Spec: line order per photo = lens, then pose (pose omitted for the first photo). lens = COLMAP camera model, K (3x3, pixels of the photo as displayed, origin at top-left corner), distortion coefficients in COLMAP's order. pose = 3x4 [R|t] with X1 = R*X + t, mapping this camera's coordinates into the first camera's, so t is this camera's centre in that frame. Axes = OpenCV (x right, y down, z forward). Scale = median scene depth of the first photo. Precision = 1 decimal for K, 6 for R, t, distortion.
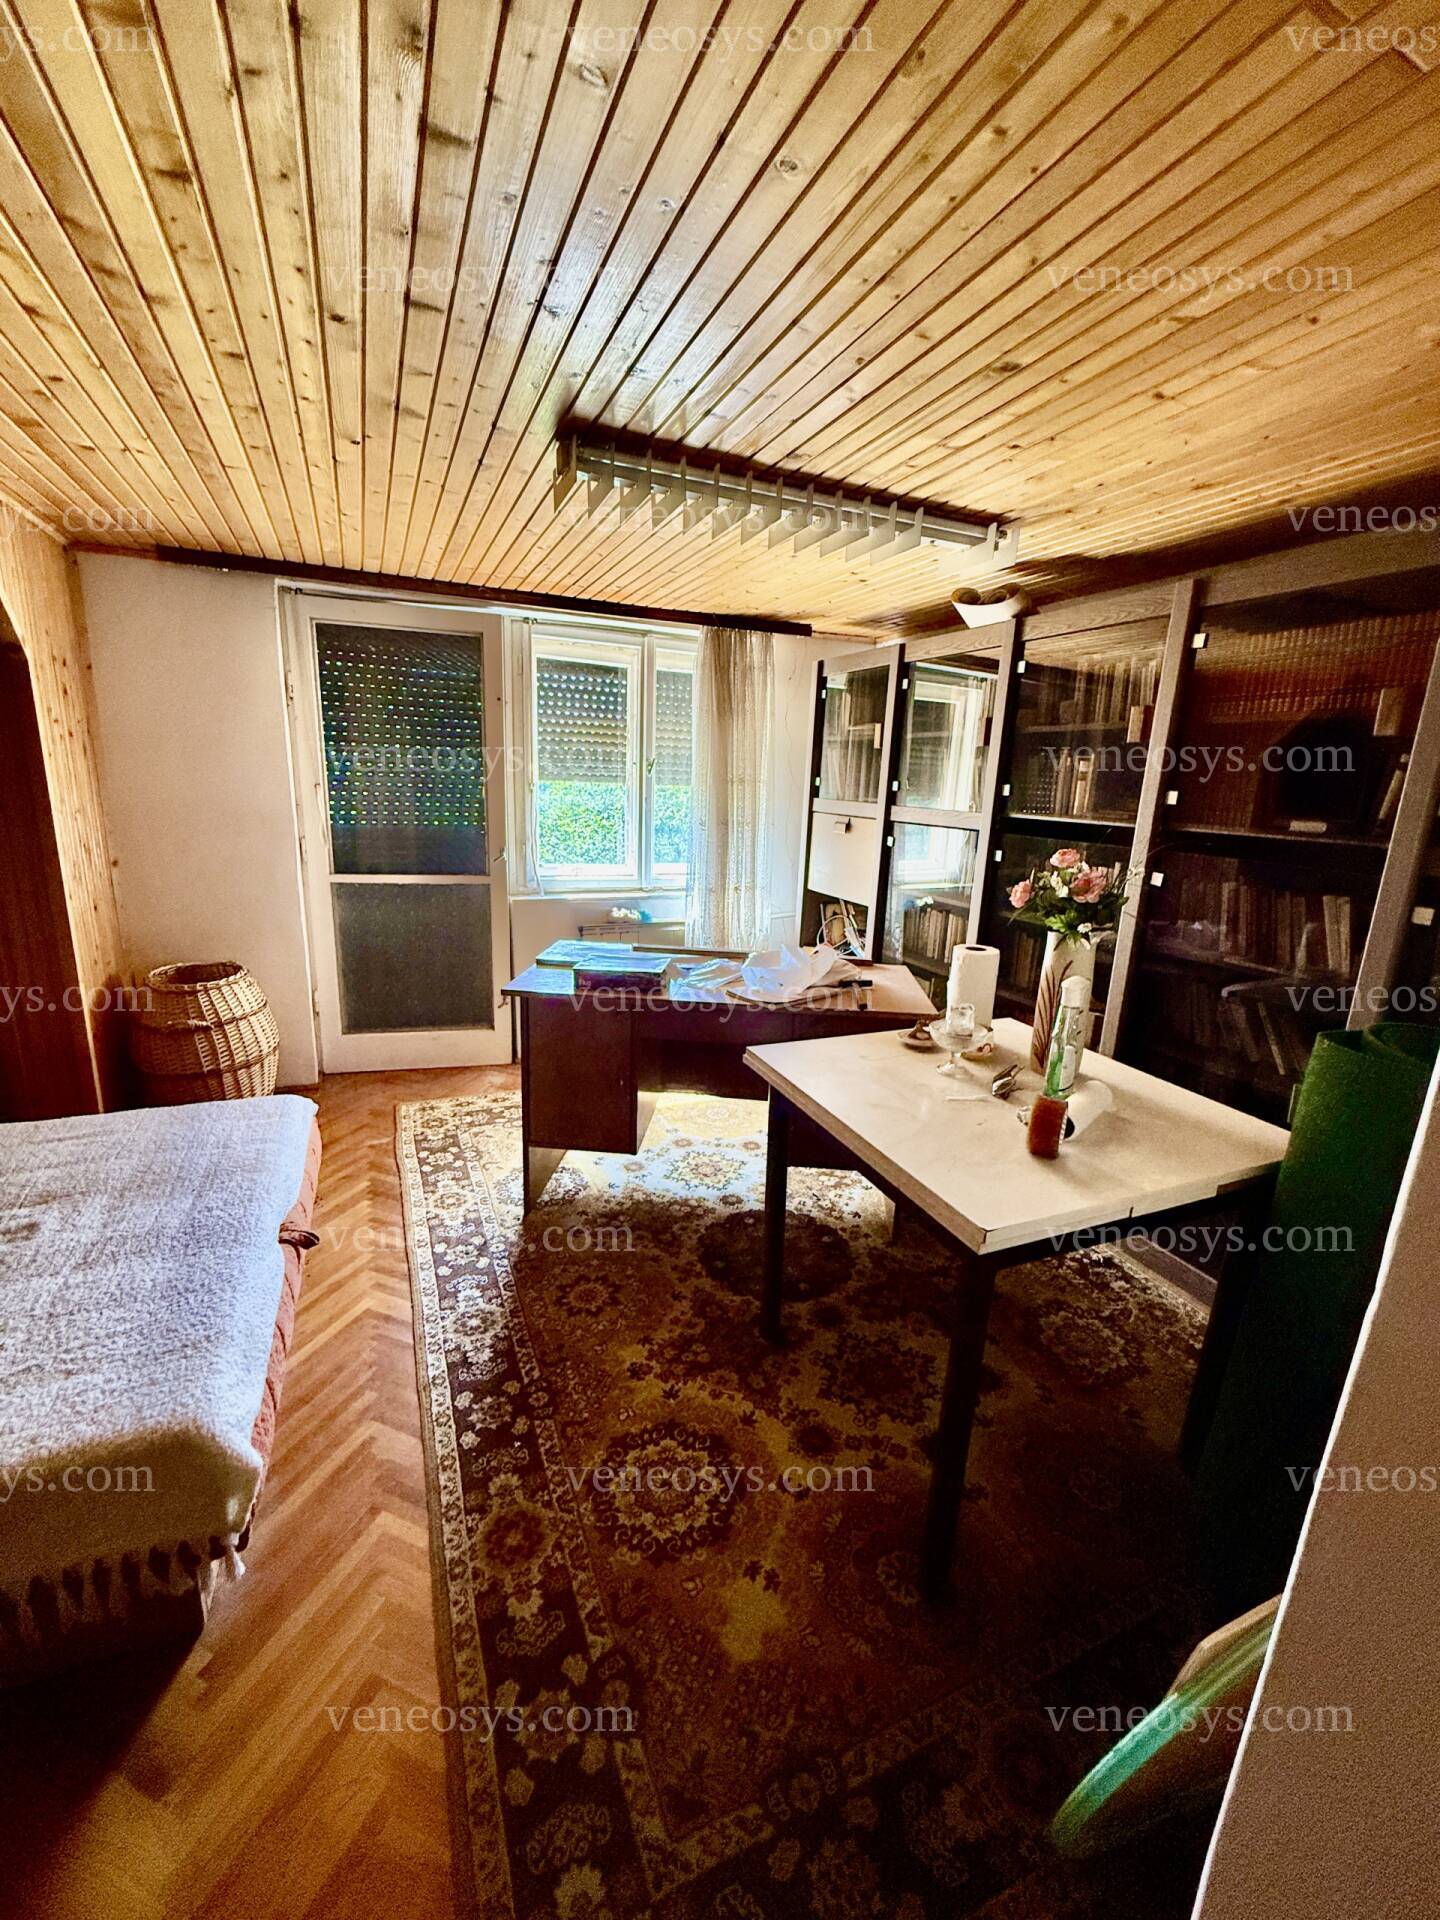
lens RADIAL K [[765.9, 0, 706.1], [0, 765.9, 963.2], [0, 0, 1]] dist [-0.000602, 0.000146]
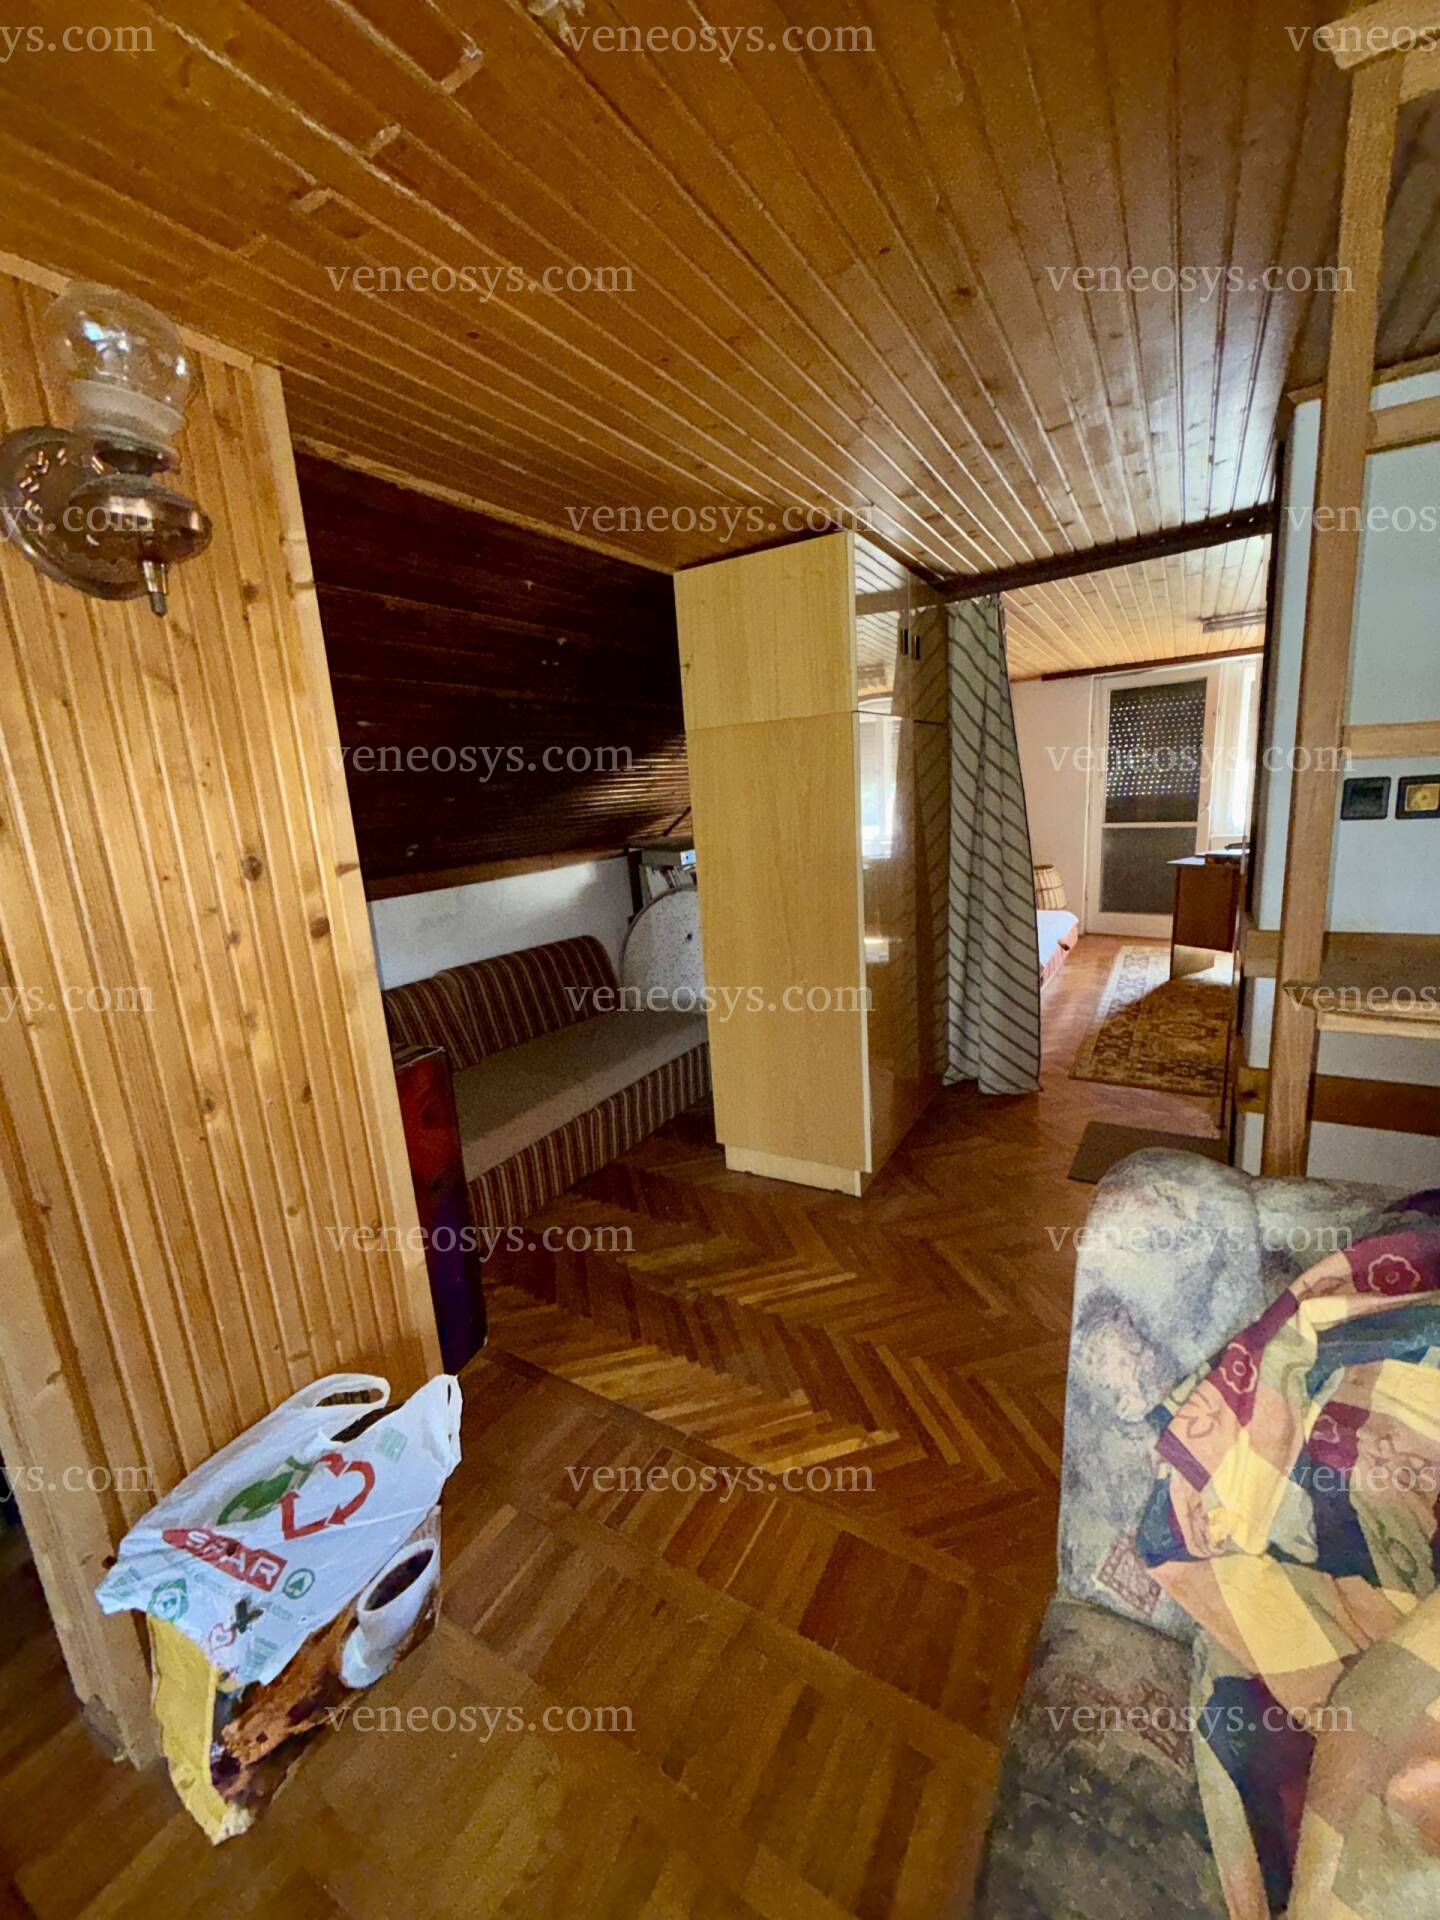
lens RADIAL K [[765.9, 0, 713.6], [0, 765.9, 953.8], [0, 0, 1]] dist [-0.000602, 0.000146]
pose [[0.579625, 0.105026, -0.808087, 0.637105], [-0.107057, 0.992879, 0.052253, 0.262419], [0.807821, 0.056224, 0.586741, -1.067029]]
